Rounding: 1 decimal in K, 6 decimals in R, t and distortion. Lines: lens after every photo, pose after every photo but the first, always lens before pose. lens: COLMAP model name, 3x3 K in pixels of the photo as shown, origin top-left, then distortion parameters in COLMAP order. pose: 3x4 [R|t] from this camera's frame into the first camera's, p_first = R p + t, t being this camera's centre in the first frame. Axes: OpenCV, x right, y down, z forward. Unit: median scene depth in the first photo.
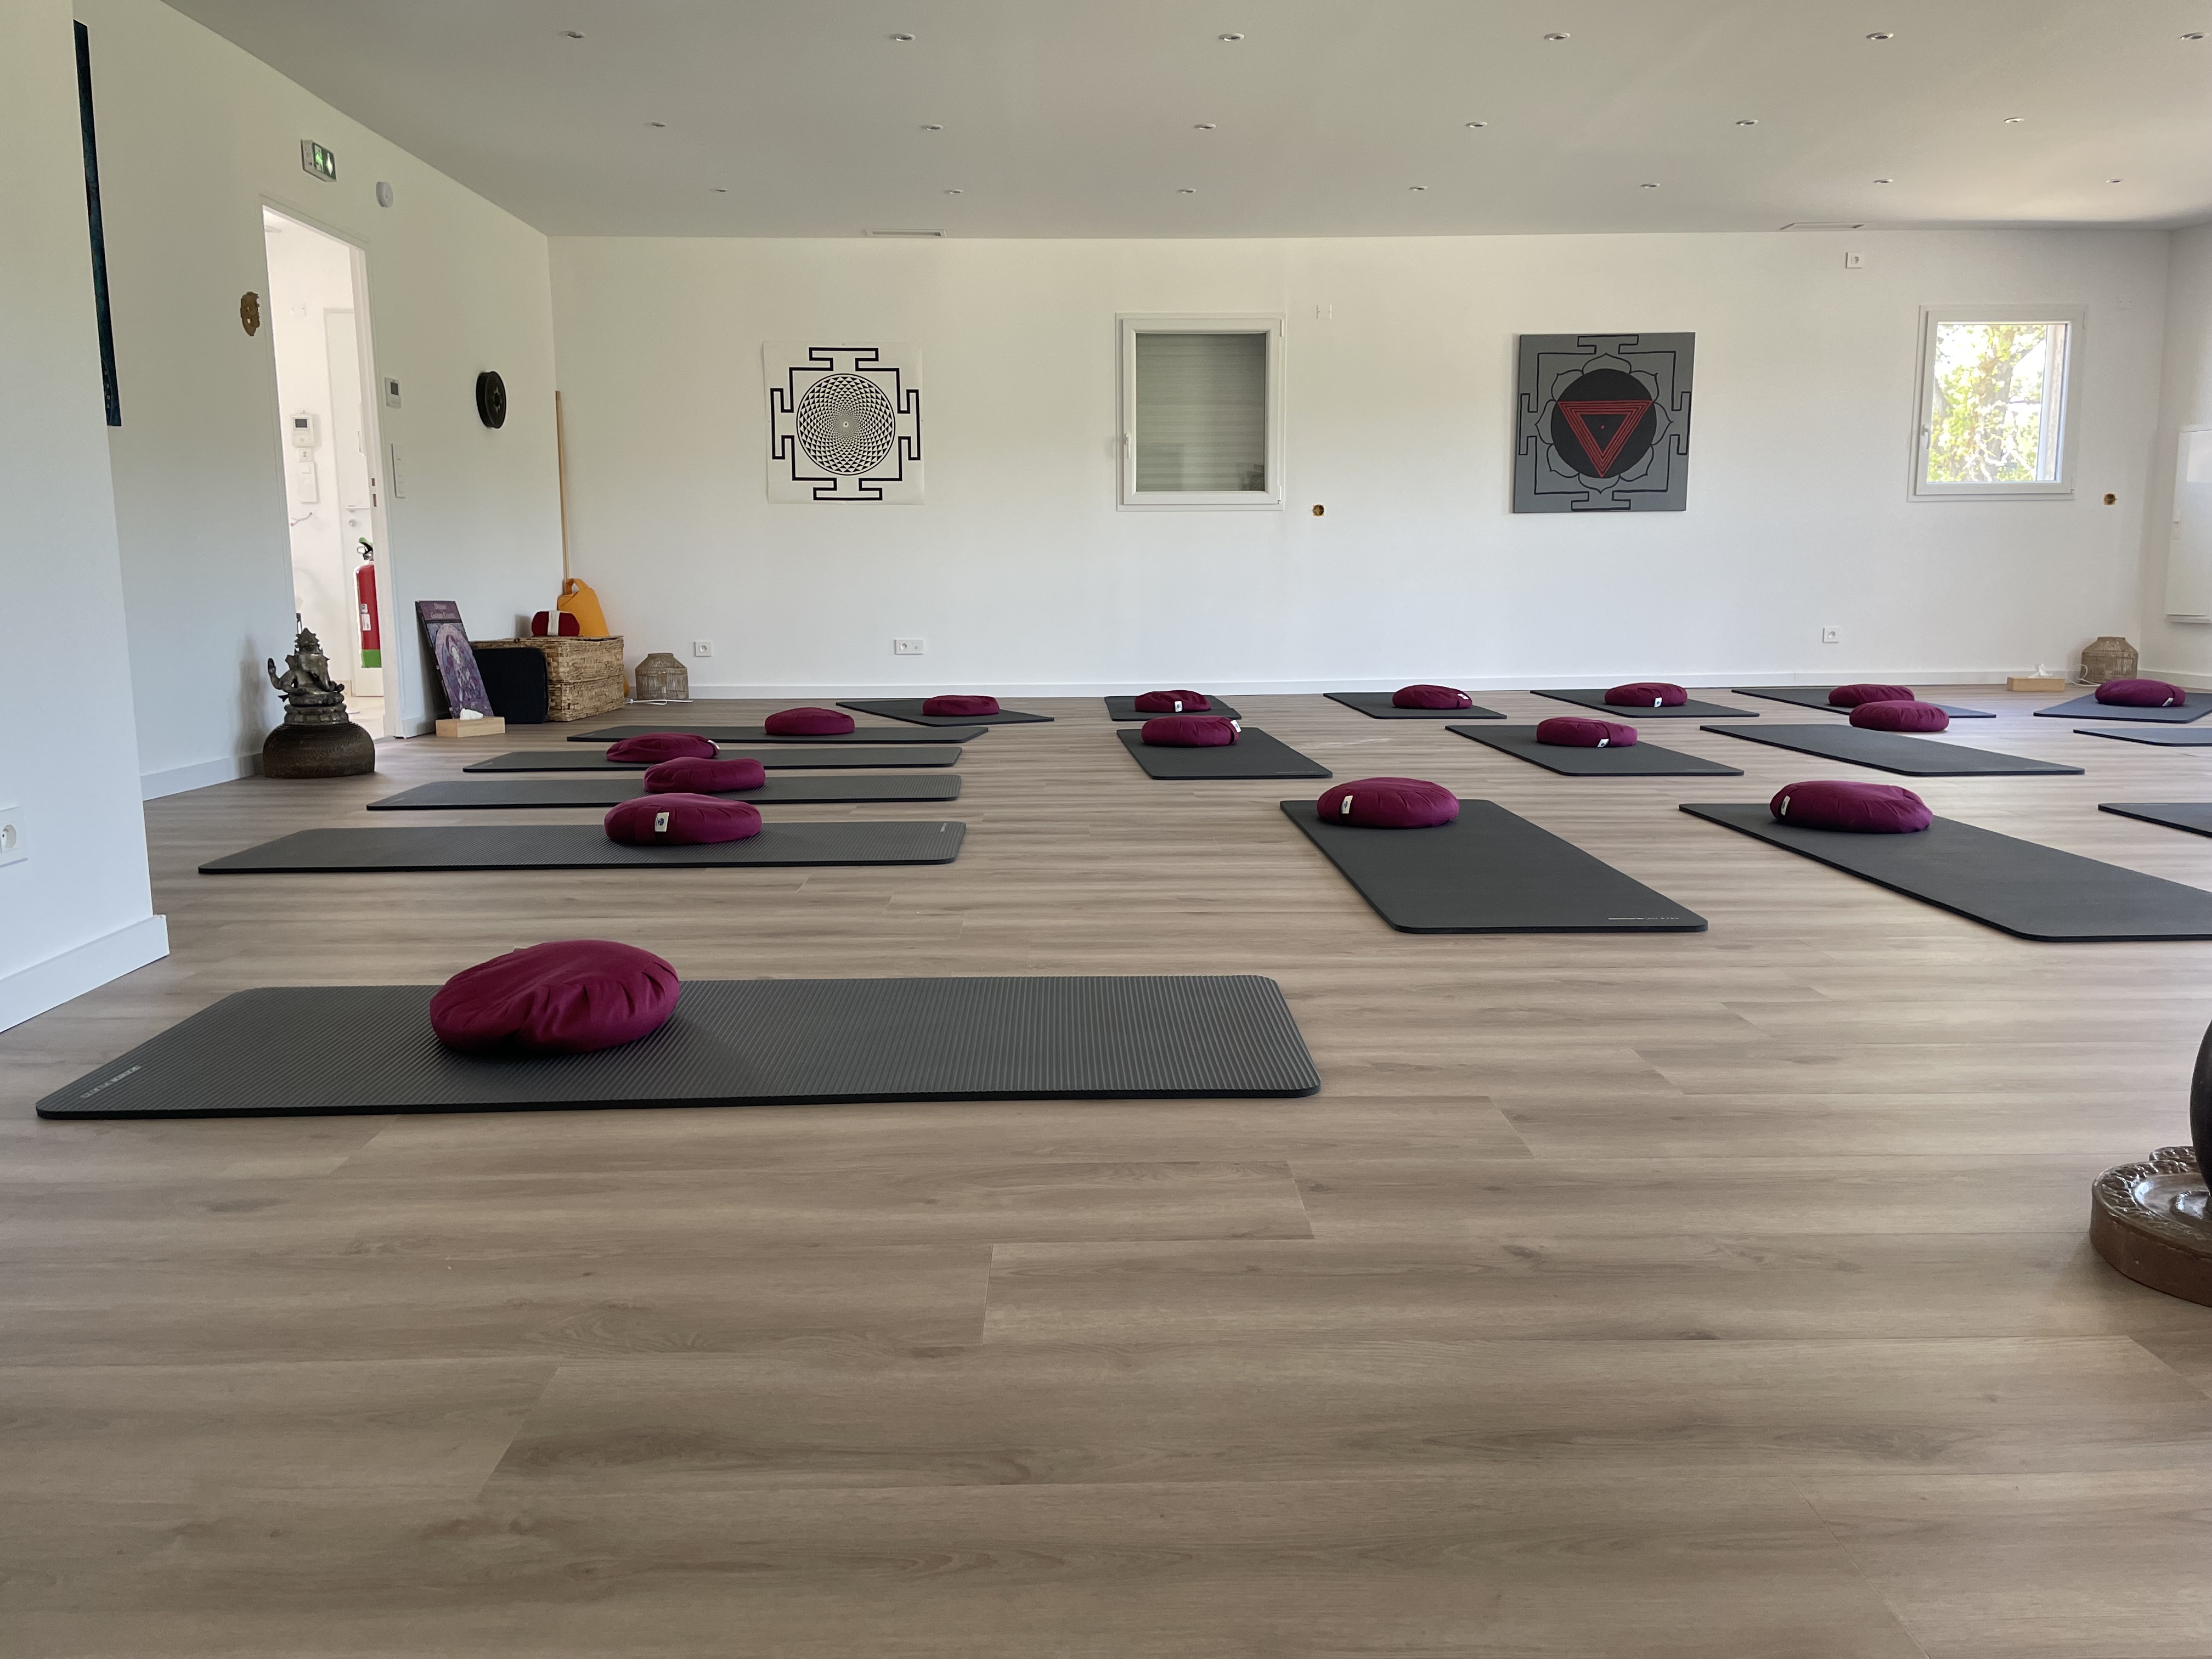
lens RADIAL K [[1692.1, 0, 1110.5], [0, 1692.1, 812.9], [0, 0, 1]] dist [0.097400, -0.113715]
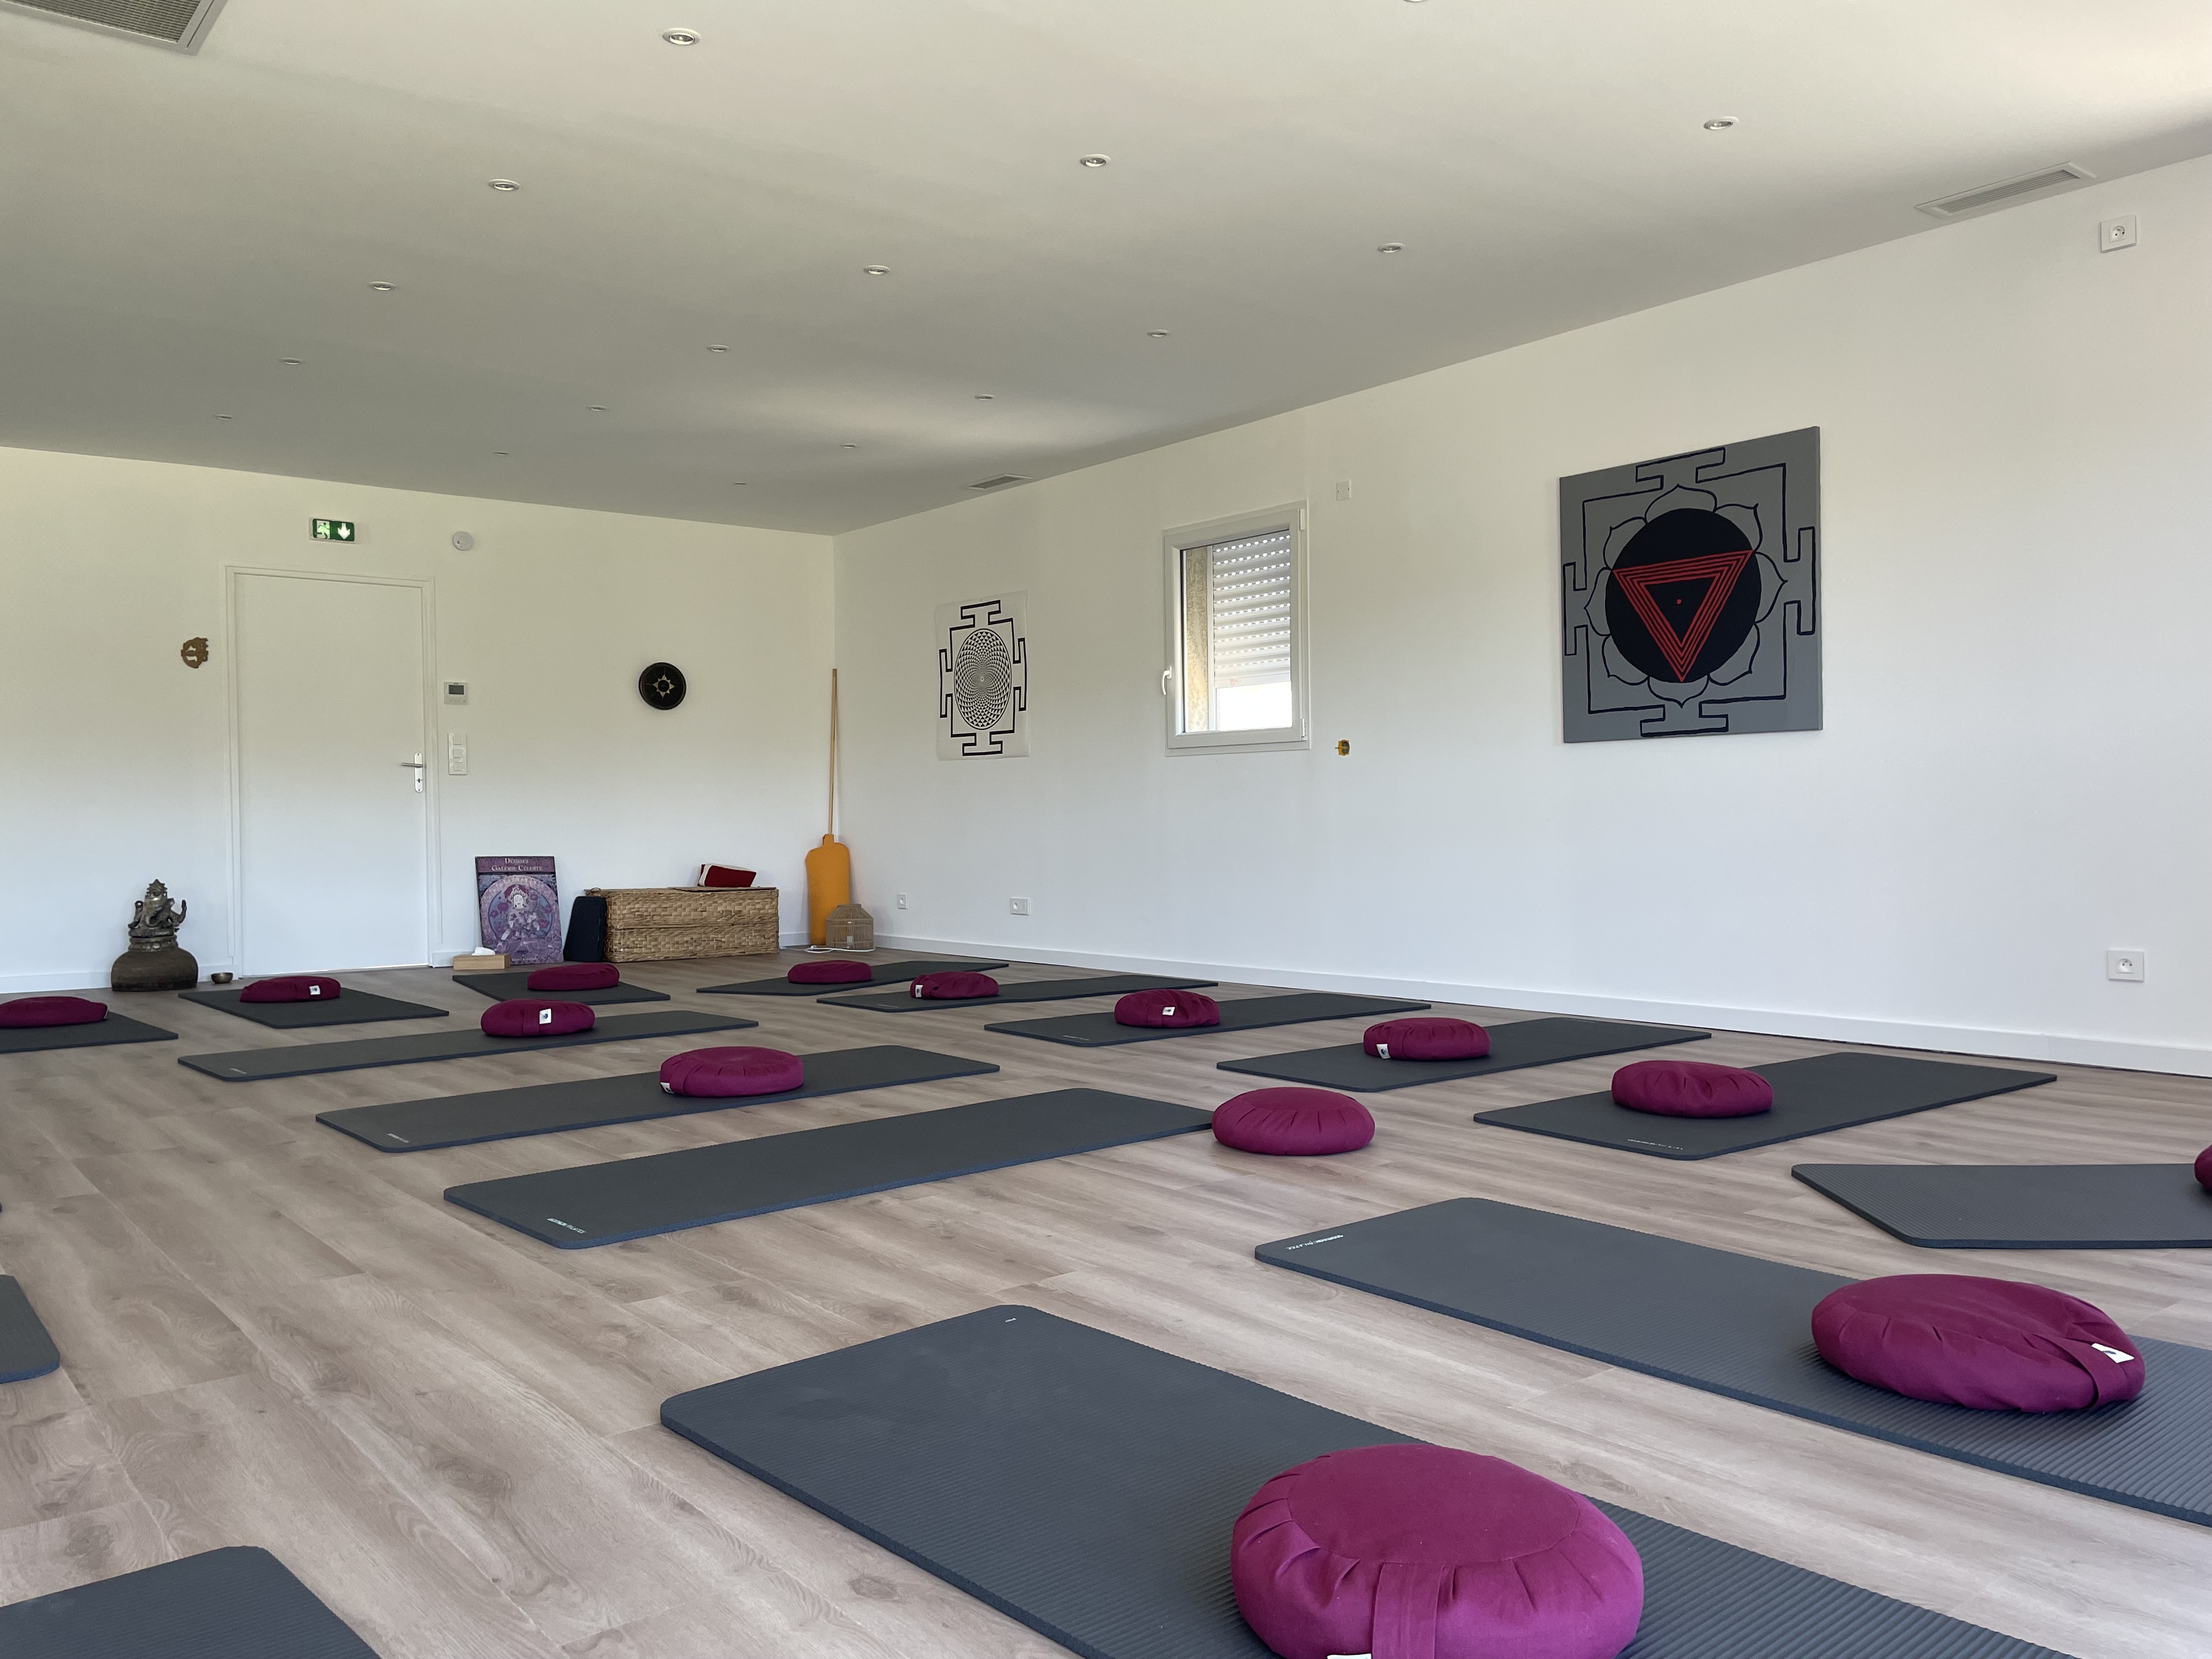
lens RADIAL K [[1692.1, 0, 1110.5], [0, 1692.1, 812.9], [0, 0, 1]] dist [0.097400, -0.113715]
pose [[0.603068, -0.003324, -0.797683, 0.692213], [-0.106422, 0.990717, -0.084585, -0.081193], [0.790559, 0.135902, 0.597116, 0.510915]]
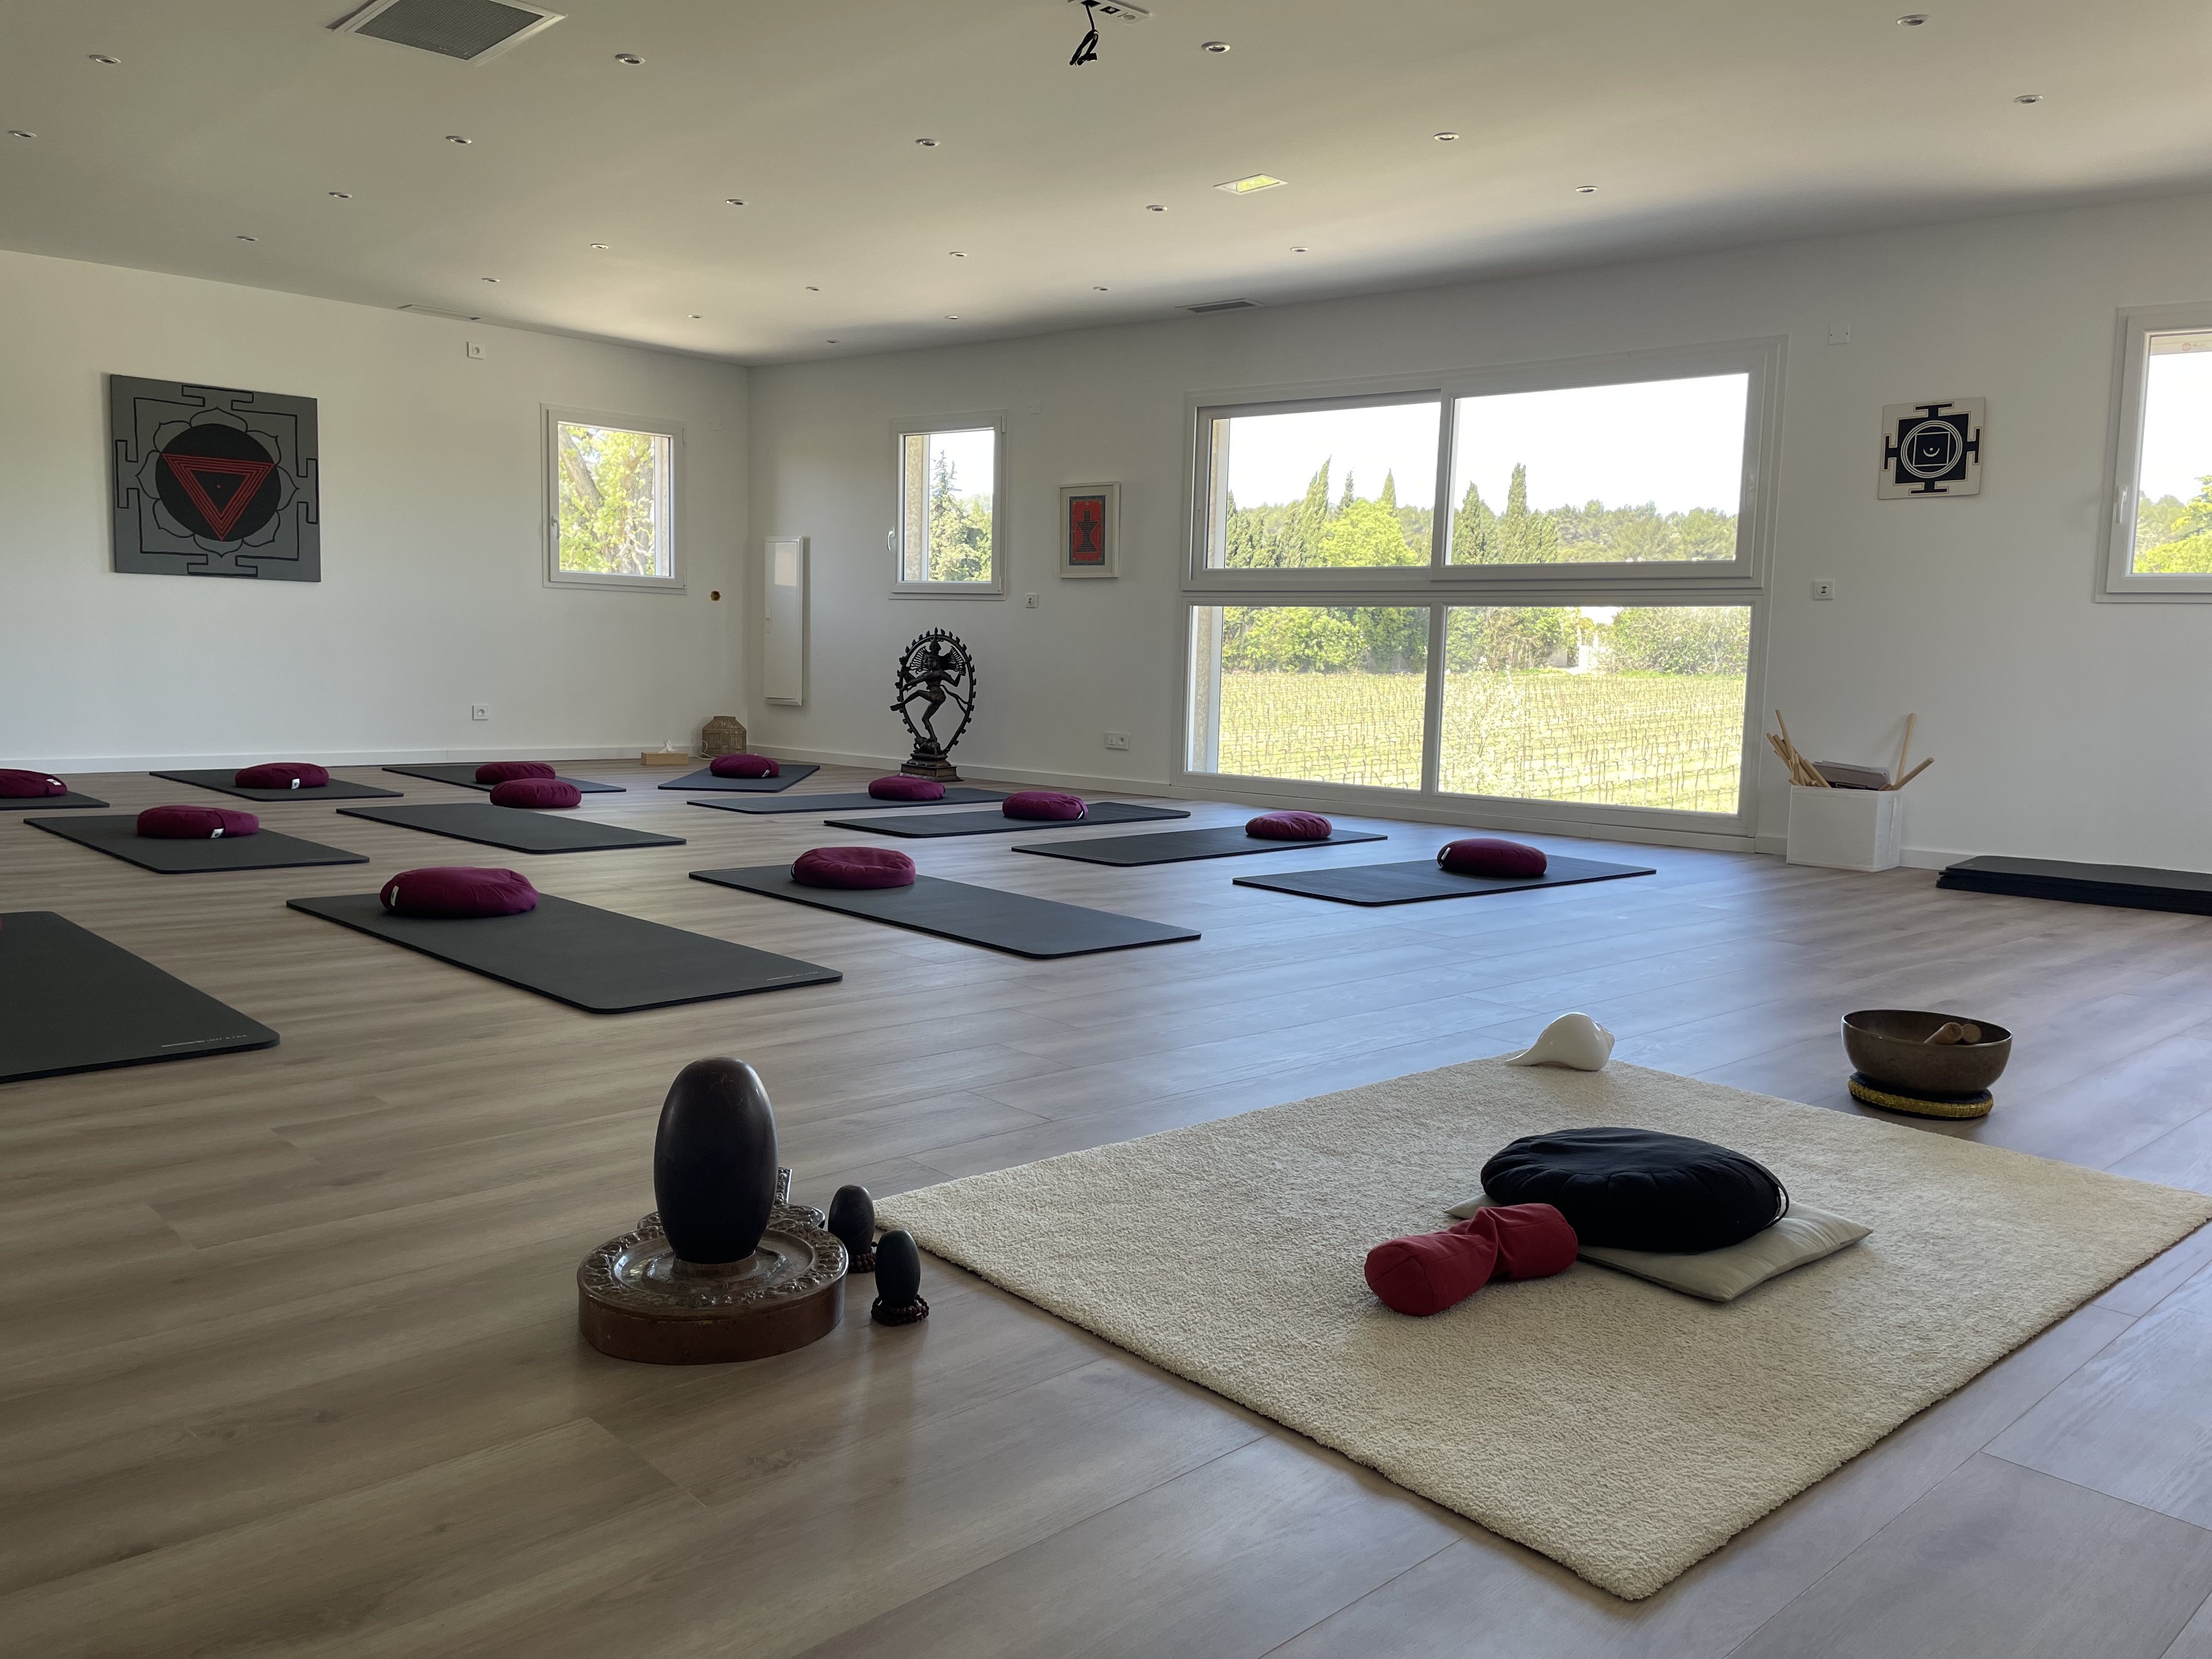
lens RADIAL K [[1692.1, 0, 1110.5], [0, 1692.1, 812.9], [0, 0, 1]] dist [0.097400, -0.113715]
pose [[0.743507, -0.037151, 0.667696, 0.018974], [0.064516, 0.997783, -0.016324, -0.003810], [-0.665609, 0.055214, 0.744255, -0.002084]]
